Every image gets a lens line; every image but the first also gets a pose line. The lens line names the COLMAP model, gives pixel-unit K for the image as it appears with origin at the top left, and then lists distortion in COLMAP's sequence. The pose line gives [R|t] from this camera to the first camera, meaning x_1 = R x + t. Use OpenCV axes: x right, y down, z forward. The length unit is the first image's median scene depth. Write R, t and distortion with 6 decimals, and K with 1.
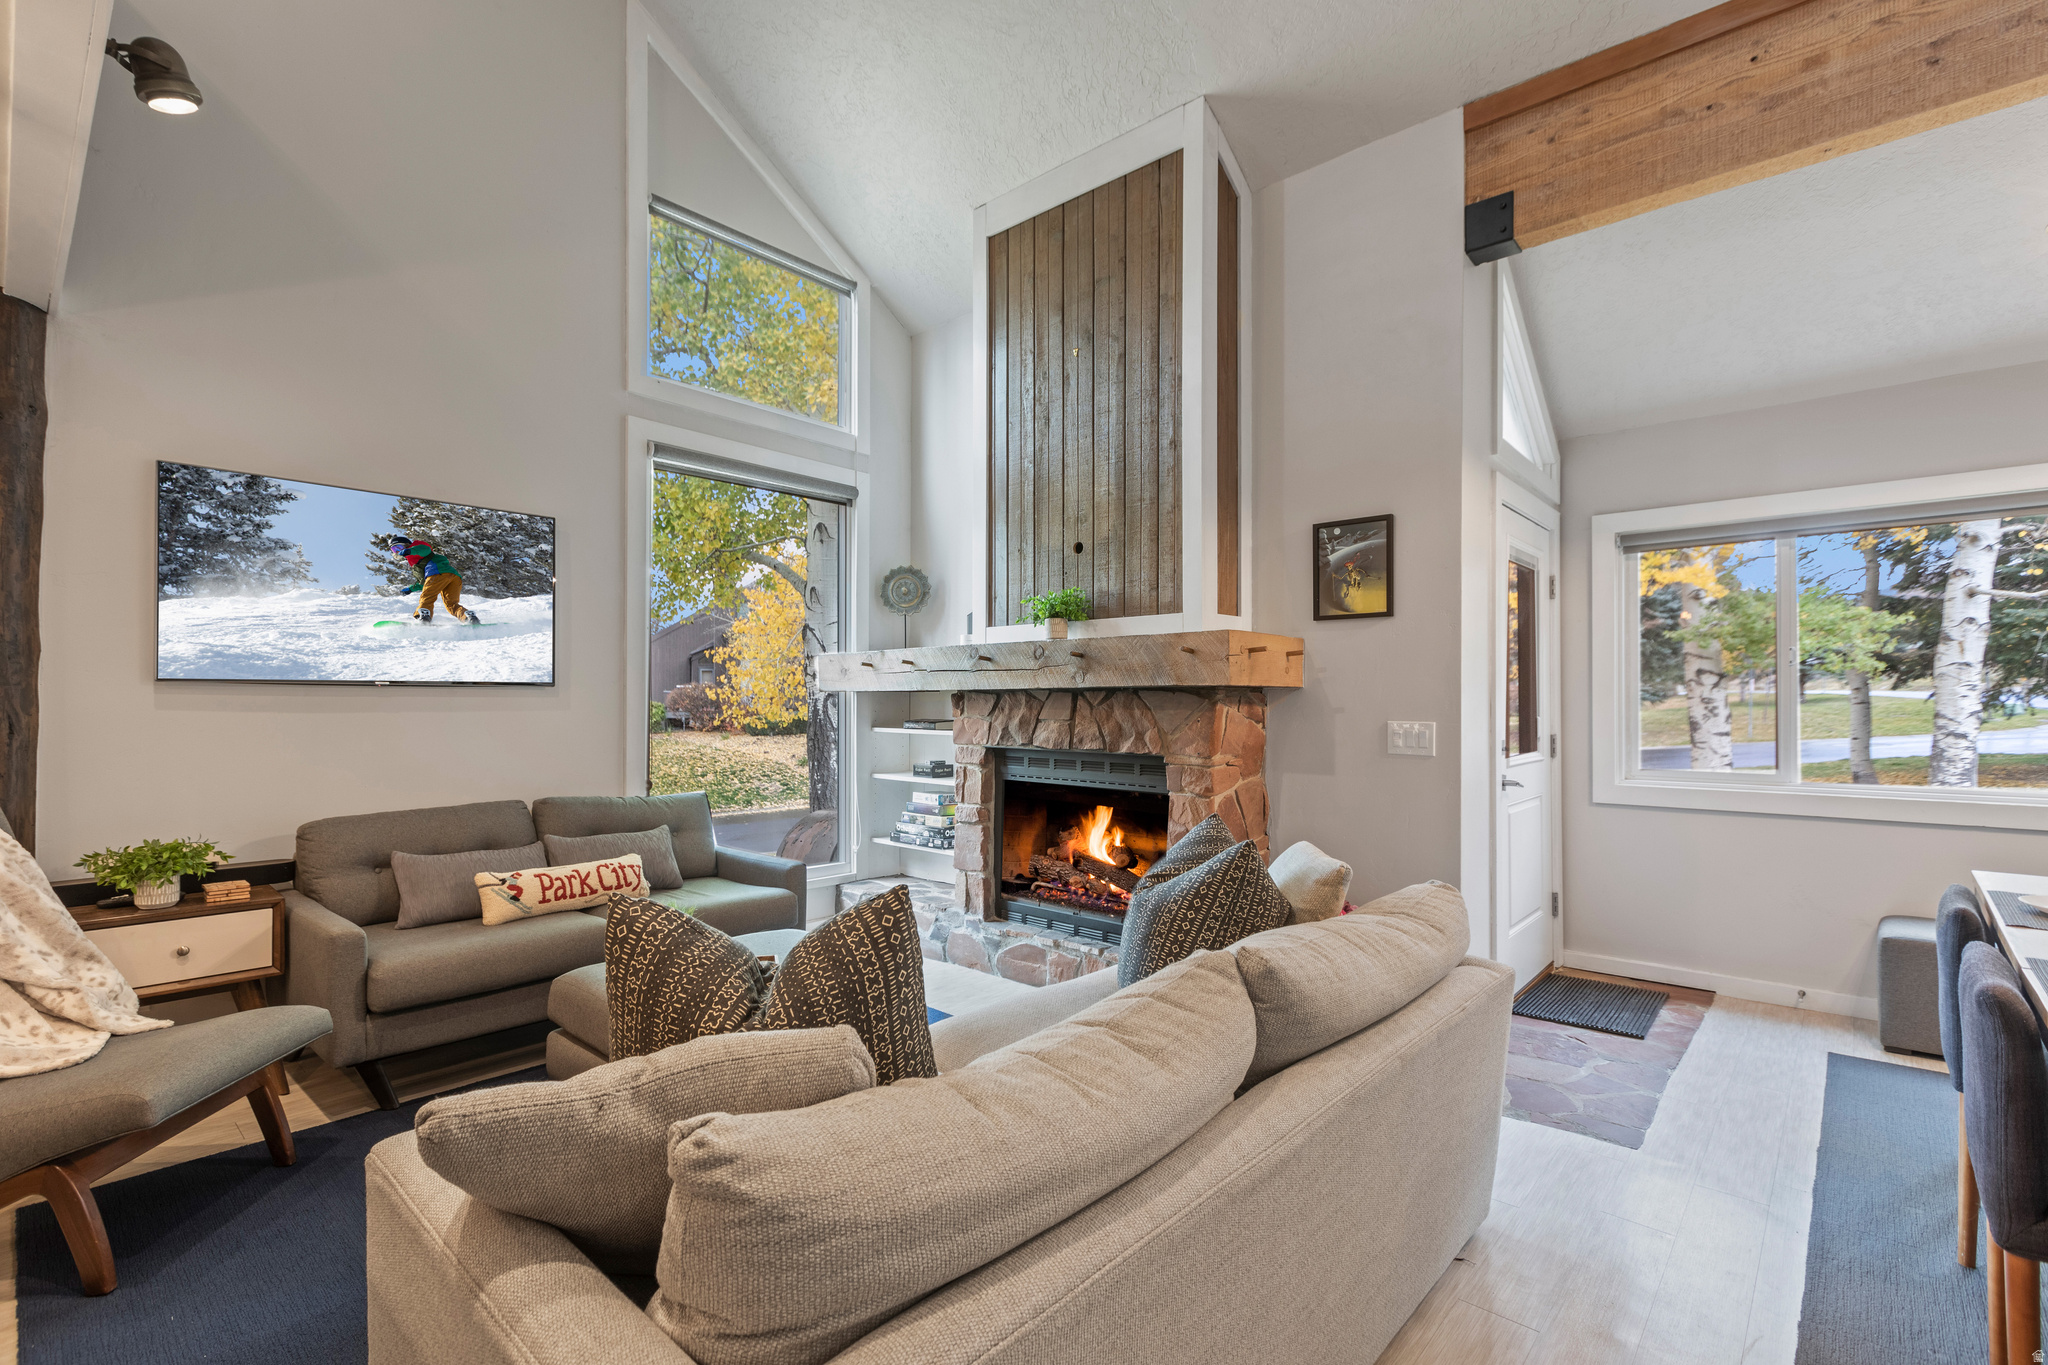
lens RADIAL K [[928.0, 0, 1002.0], [0, 928.0, 695.0], [0, 0, 1]] dist [0.007011, -0.003216]
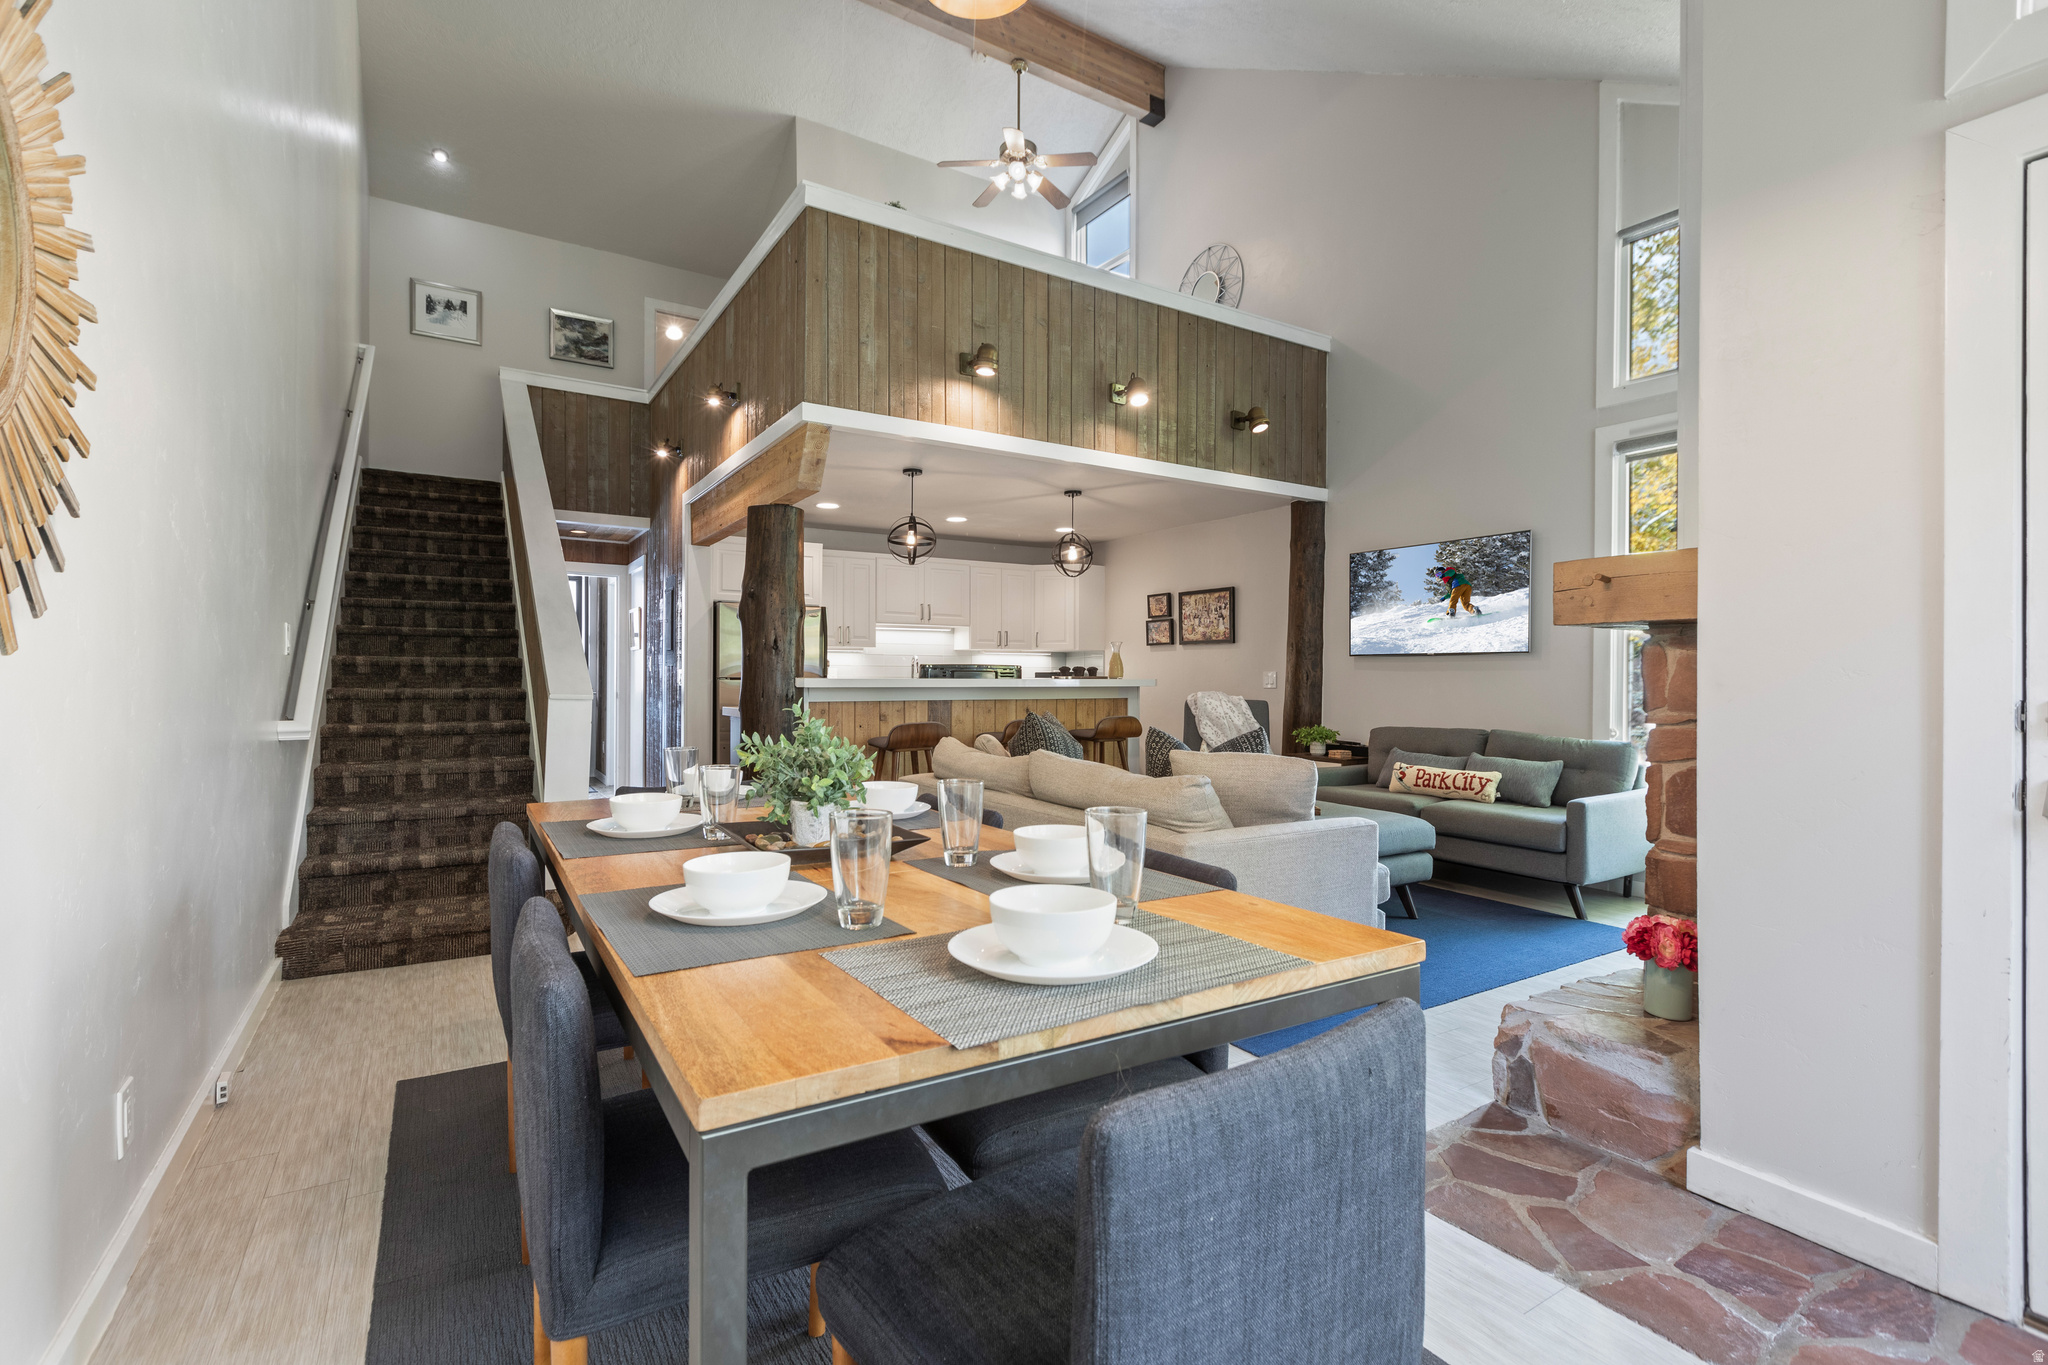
lens RADIAL K [[928.0, 0, 1011.4], [0, 928.0, 674.8], [0, 0, 1]] dist [0.007011, -0.003216]
pose [[-0.259636, -0.009453, -0.965660, 1.123691], [-0.001588, 0.999955, -0.009362, 0.039422], [0.965705, -0.000897, -0.259639, 0.655751]]
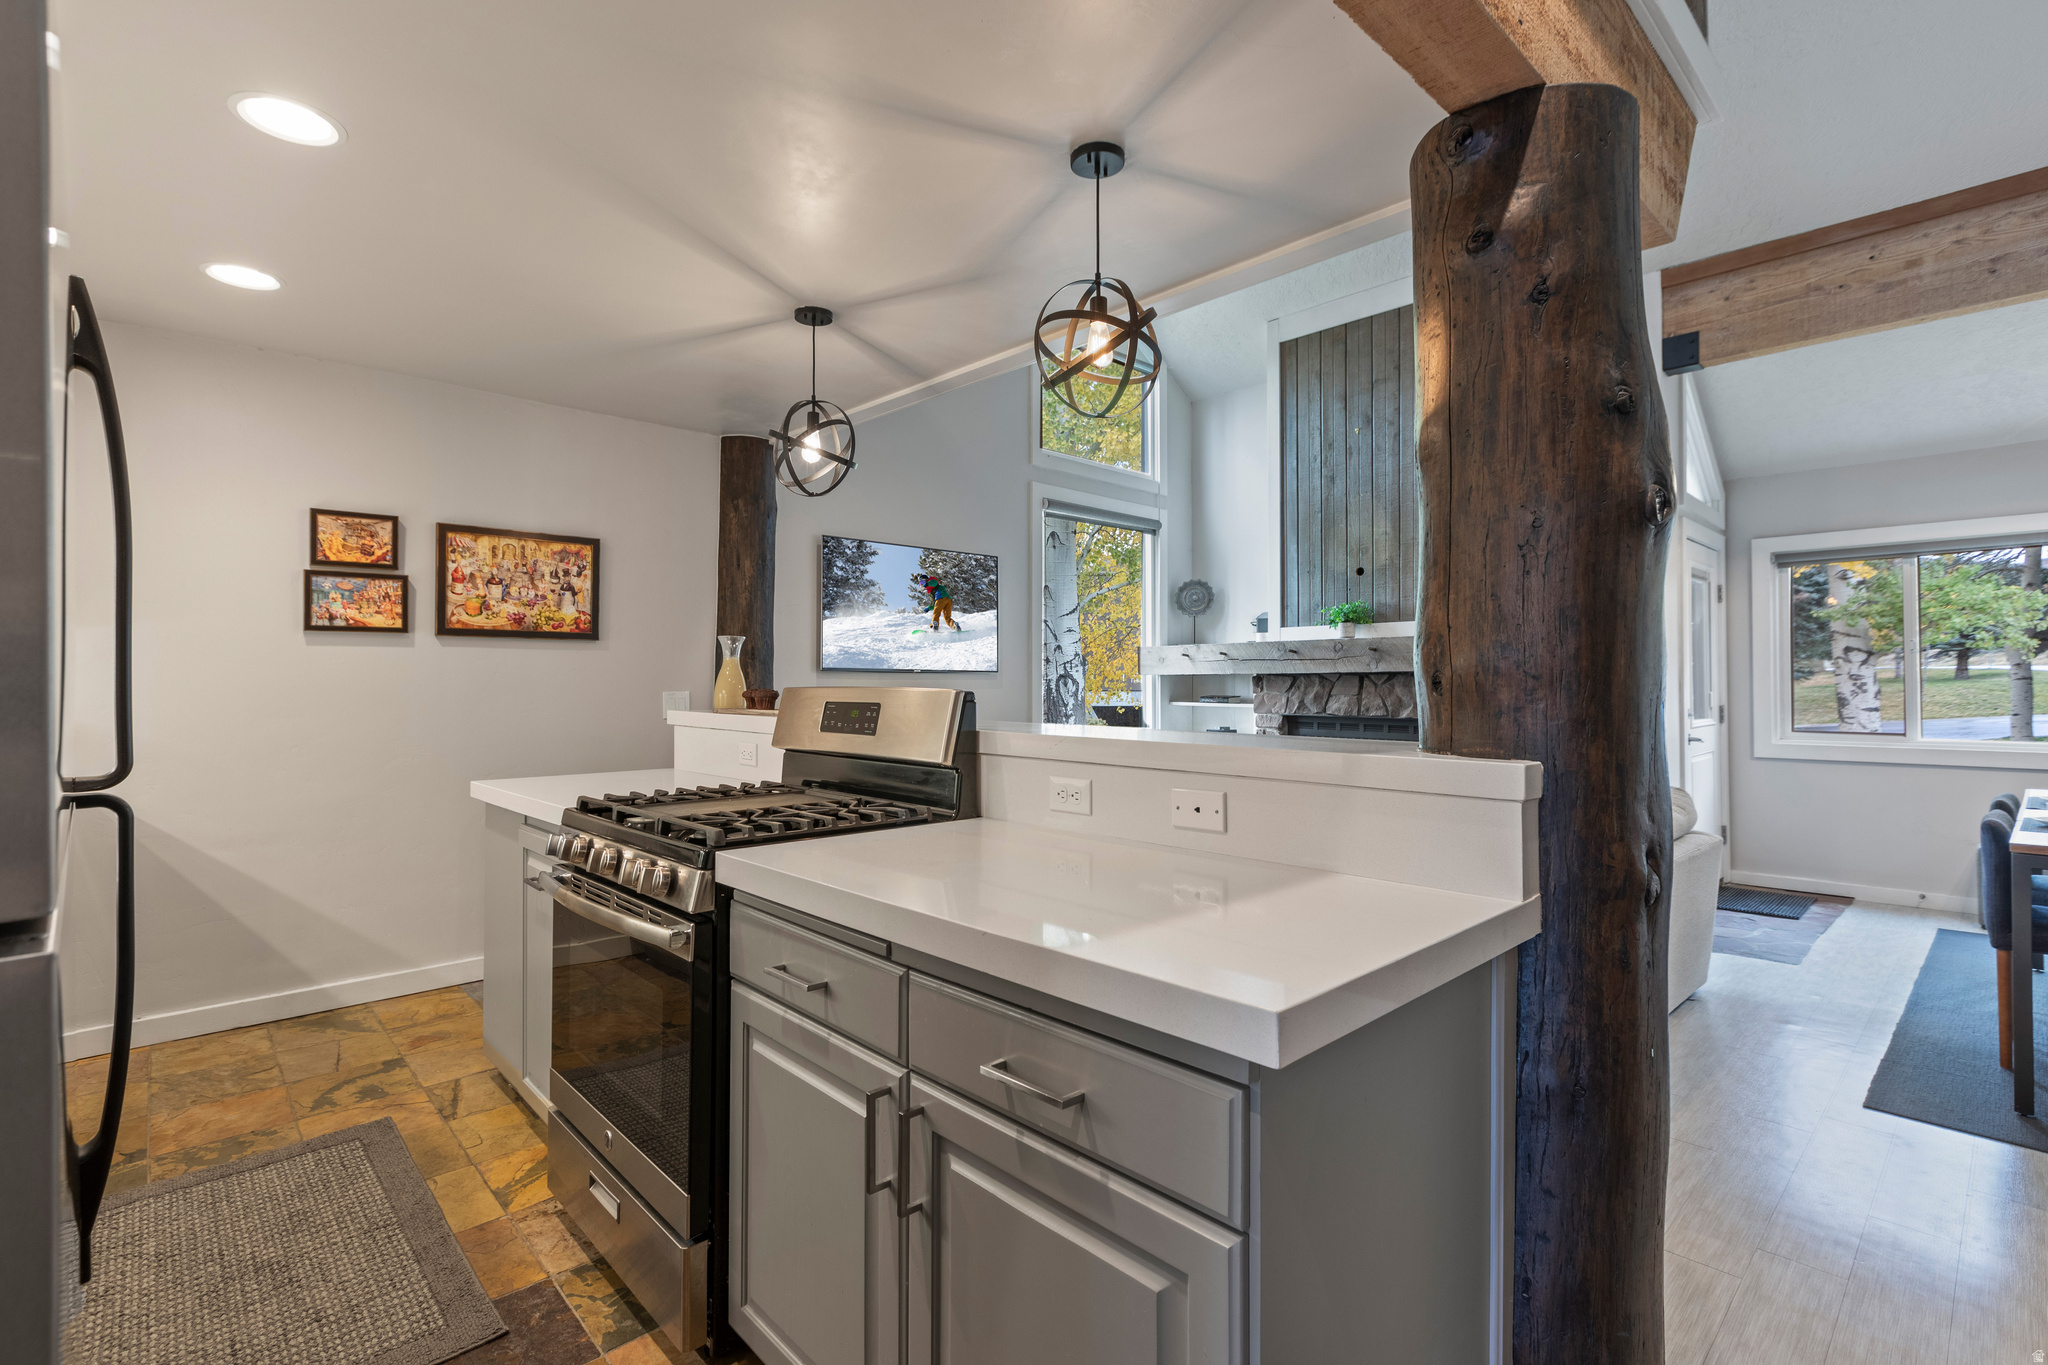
lens RADIAL K [[928.0, 0, 1016.6], [0, 928.0, 666.9], [0, 0, 1]] dist [0.007011, -0.003216]
pose [[0.996192, -0.003487, -0.087121, -0.345862], [0.002927, 0.999974, -0.006556, -0.007902], [0.087142, 0.006276, 0.996176, -0.482871]]
